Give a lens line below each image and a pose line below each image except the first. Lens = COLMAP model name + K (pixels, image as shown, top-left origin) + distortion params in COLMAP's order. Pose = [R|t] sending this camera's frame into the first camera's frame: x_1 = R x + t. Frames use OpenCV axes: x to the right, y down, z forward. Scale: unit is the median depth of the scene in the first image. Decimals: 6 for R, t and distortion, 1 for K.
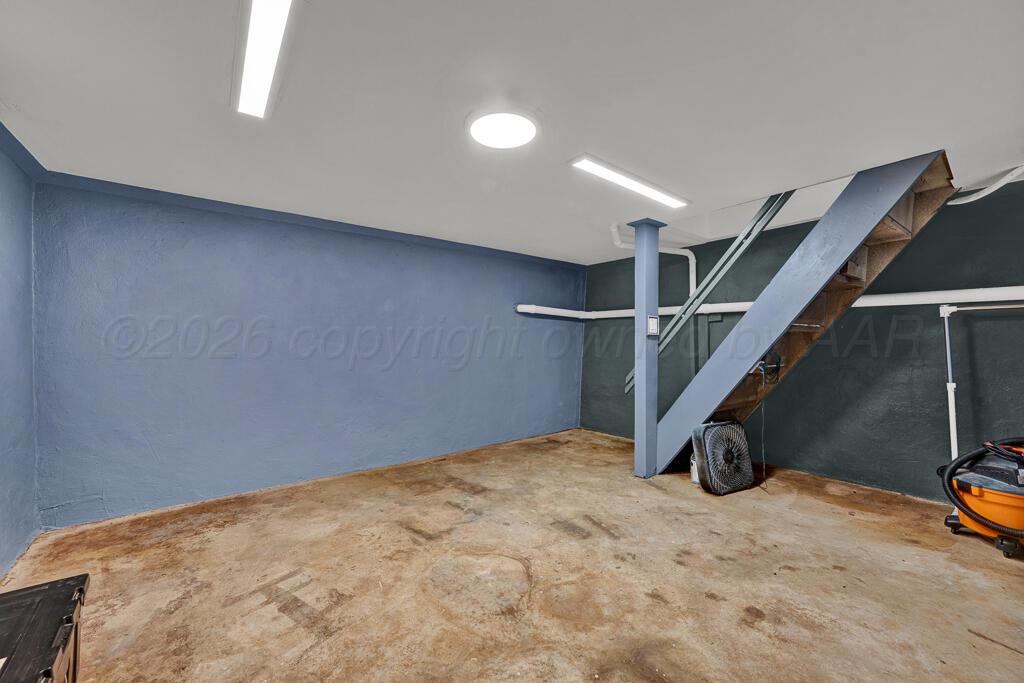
lens RADIAL K [[406.9, 0, 510.5], [0, 406.9, 337.8], [0, 0, 1]] dist [-0.002039, 0.001309]
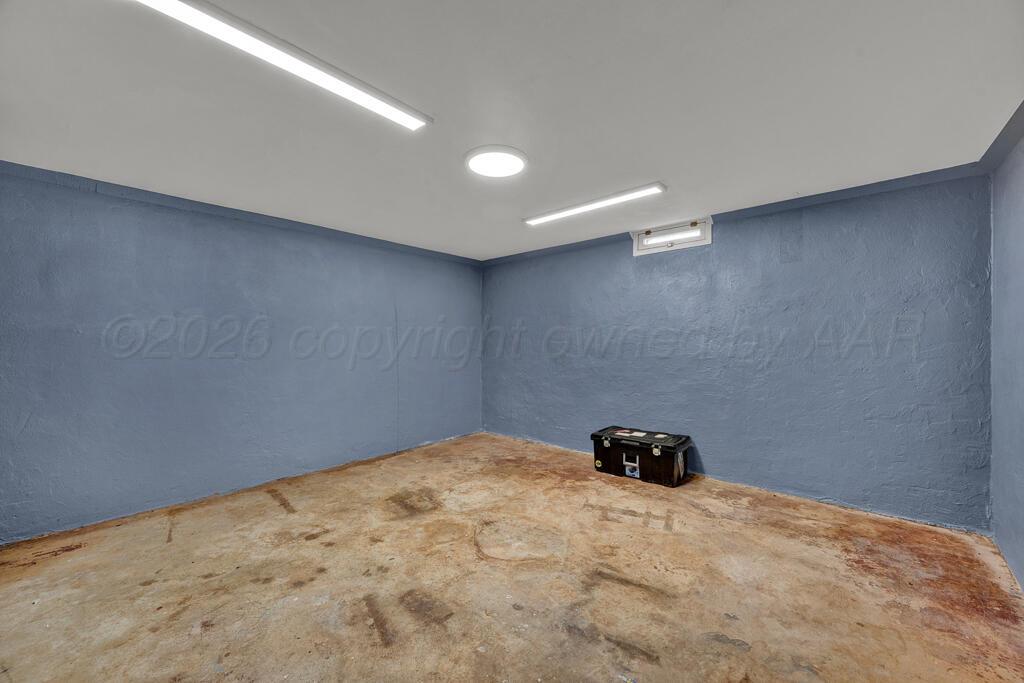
lens RADIAL K [[406.9, 0, 514.8], [0, 406.9, 343.8], [0, 0, 1]] dist [-0.002039, 0.001309]
pose [[-0.980956, 0.005940, -0.194141, 0.148260], [0.007253, 0.999955, -0.006052, 0.024525], [0.194097, -0.007345, -0.980955, 1.987537]]
